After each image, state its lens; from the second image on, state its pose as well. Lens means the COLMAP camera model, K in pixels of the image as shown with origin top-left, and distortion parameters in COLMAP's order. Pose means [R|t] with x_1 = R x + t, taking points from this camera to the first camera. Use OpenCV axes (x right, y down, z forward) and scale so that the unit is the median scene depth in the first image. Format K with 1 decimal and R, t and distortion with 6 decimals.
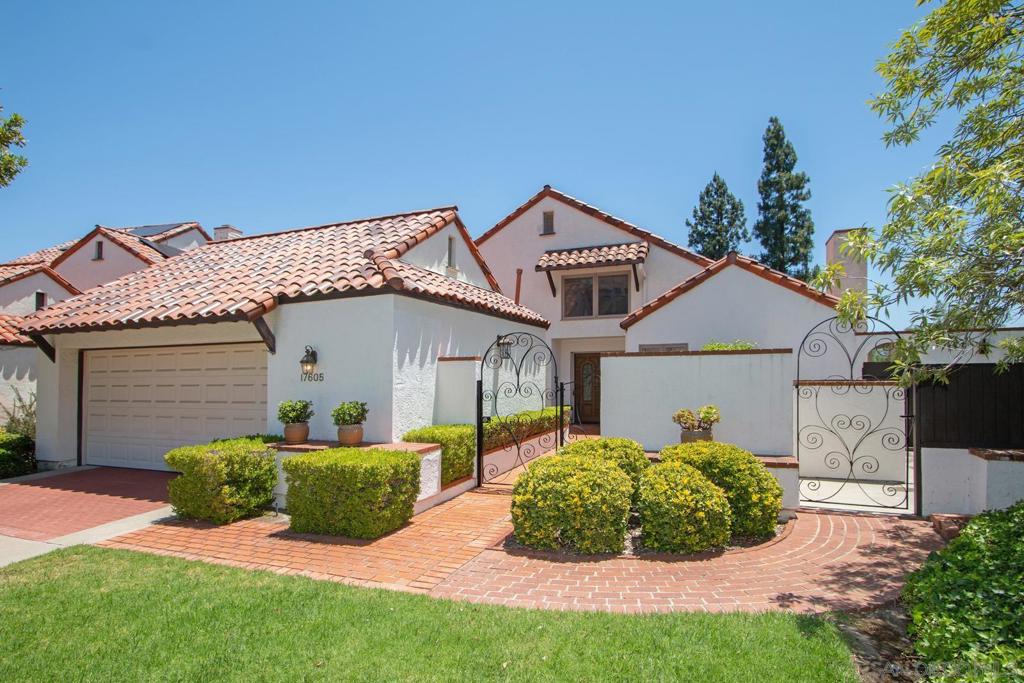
lens RADIAL K [[567.4, 0, 512.8], [0, 567.4, 372.8], [0, 0, 1]] dist [-0.005887, 0.000290]
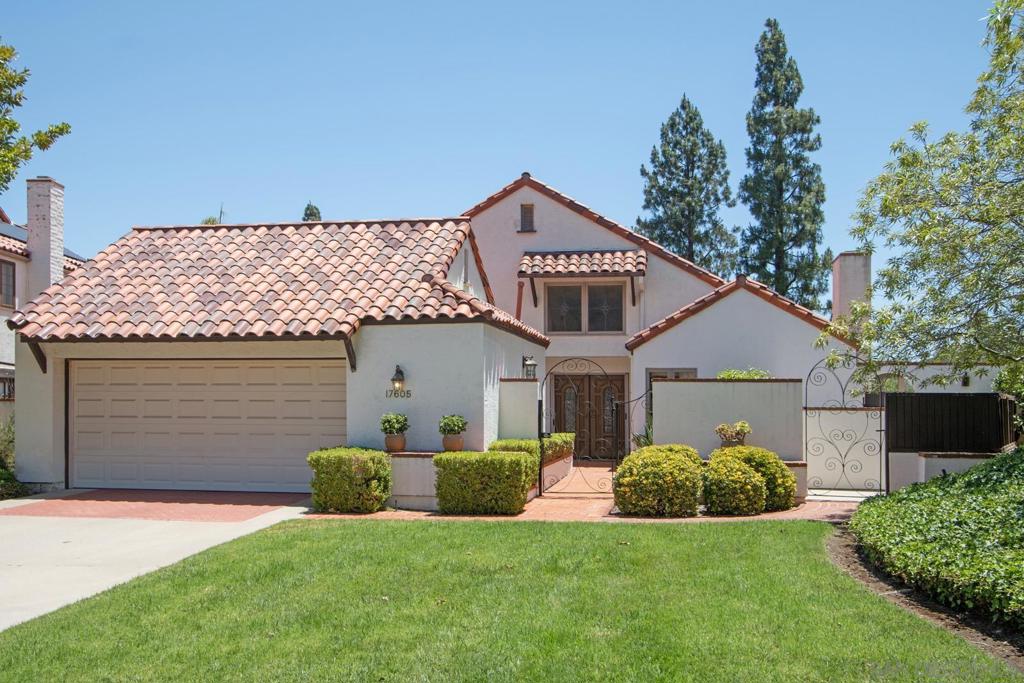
lens RADIAL K [[1065.5, 0, 512.0], [0, 1065.5, 341.5], [0, 0, 1]] dist [0.085242, -0.010108]
pose [[0.979000, 0.031241, 0.201451, -0.284984], [-0.019592, 0.998032, -0.059561, 0.012897], [-0.202916, 0.054364, 0.977686, -0.553012]]
